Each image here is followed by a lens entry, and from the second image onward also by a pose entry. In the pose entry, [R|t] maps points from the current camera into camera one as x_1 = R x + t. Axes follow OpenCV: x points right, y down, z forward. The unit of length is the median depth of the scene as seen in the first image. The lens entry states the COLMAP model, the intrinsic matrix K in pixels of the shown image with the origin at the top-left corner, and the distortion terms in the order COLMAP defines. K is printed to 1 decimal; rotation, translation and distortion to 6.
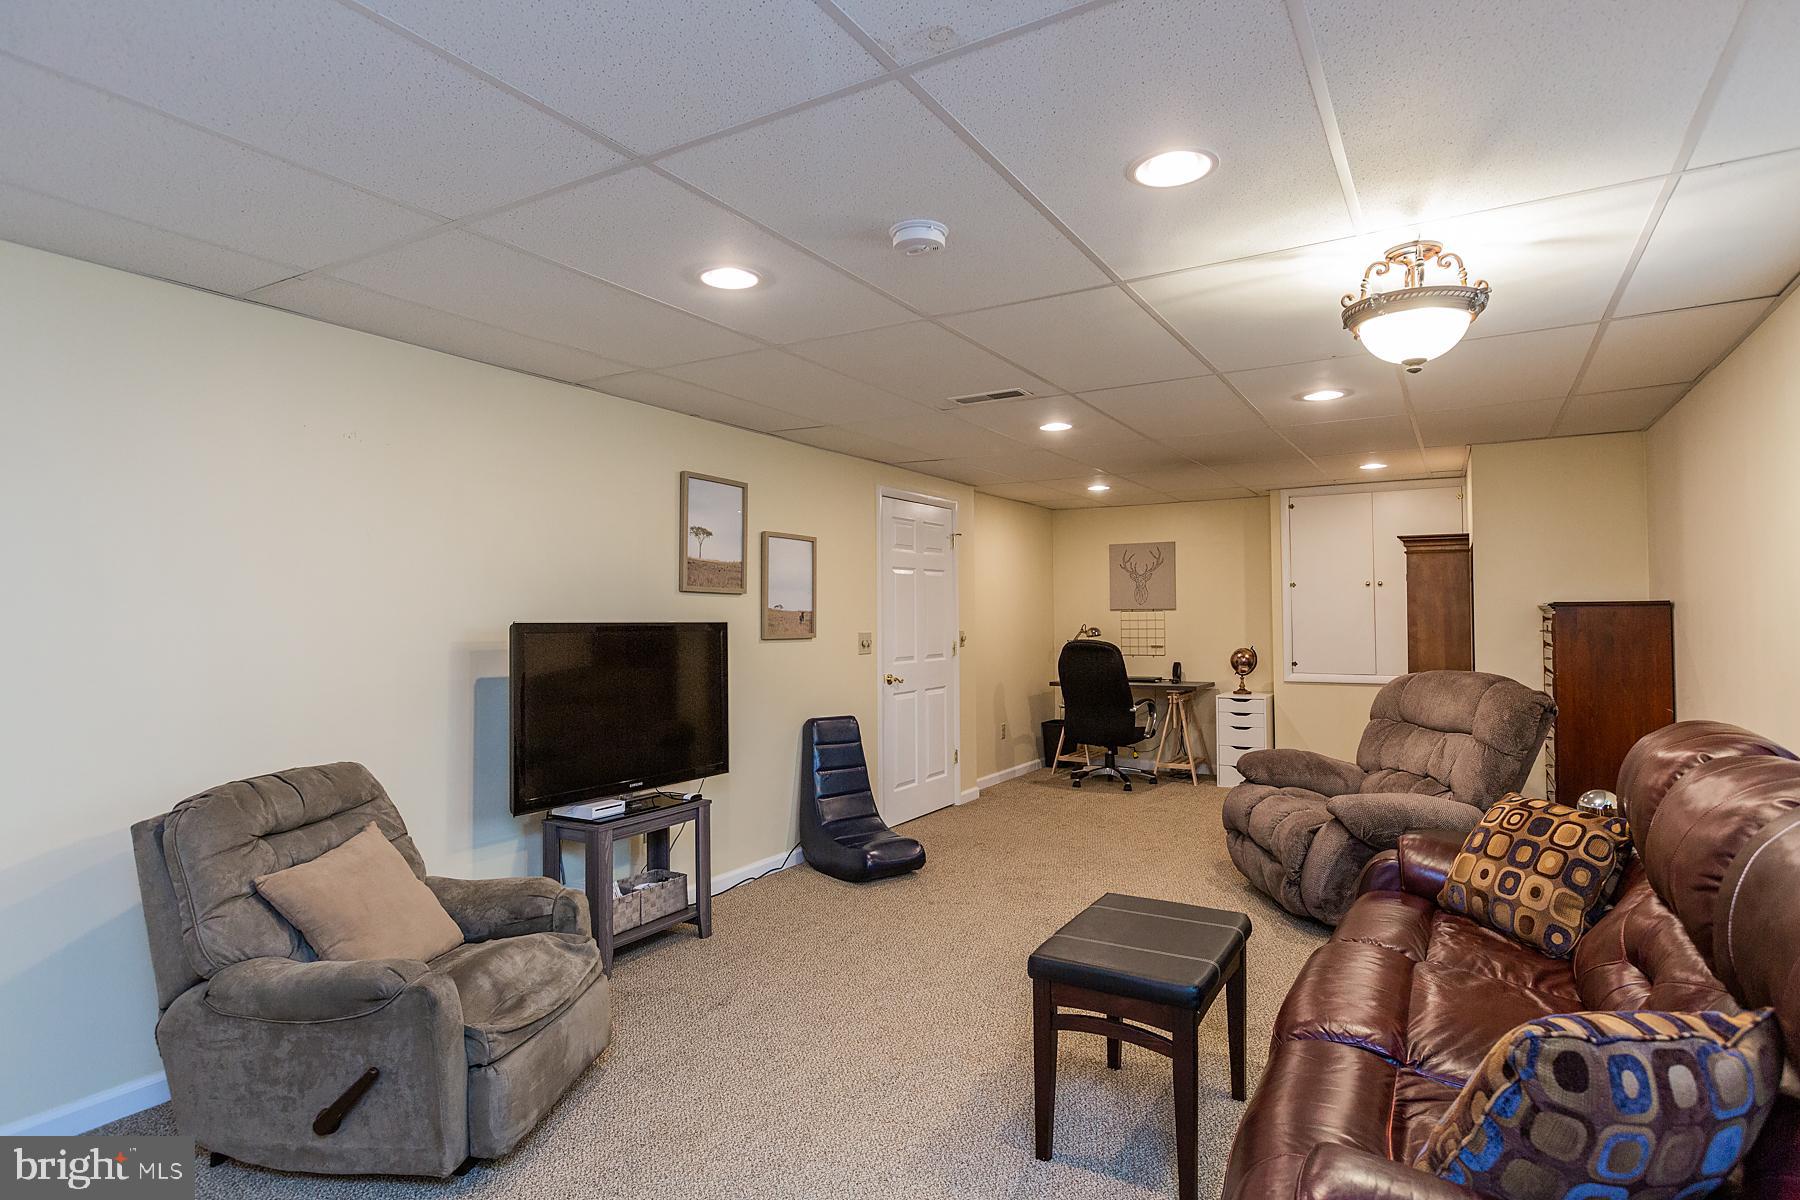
lens RADIAL K [[996.6, 0, 903.8], [0, 996.6, 594.9], [0, 0, 1]] dist [-0.000454, 0.000036]
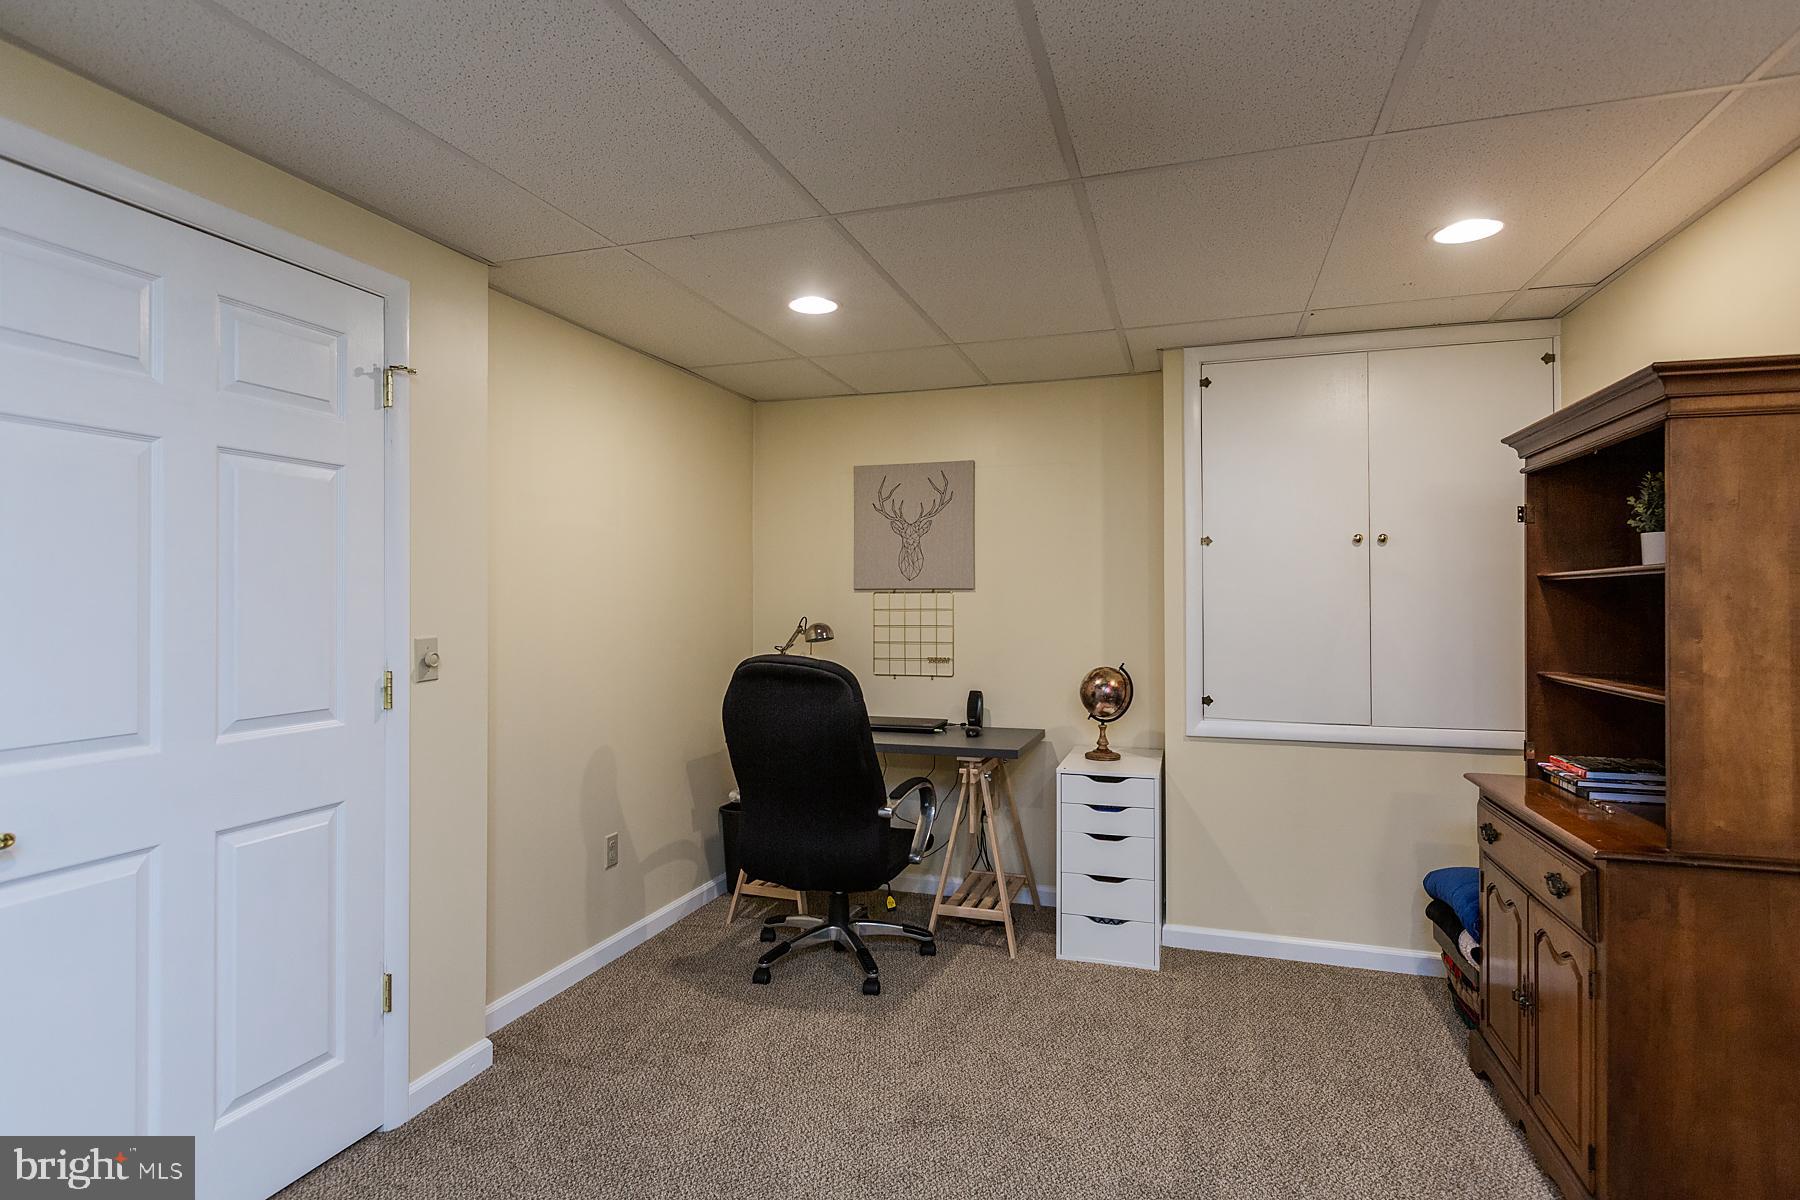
lens RADIAL K [[902.6, 0, 899.6], [0, 902.6, 598.7], [0, 0, 1]] dist [-0.001726, -0.000106]
pose [[0.979702, 0.006677, 0.200349, 0.147341], [-0.010667, 0.999766, 0.018843, 0.011440], [-0.200176, -0.020597, 0.979543, 0.573796]]
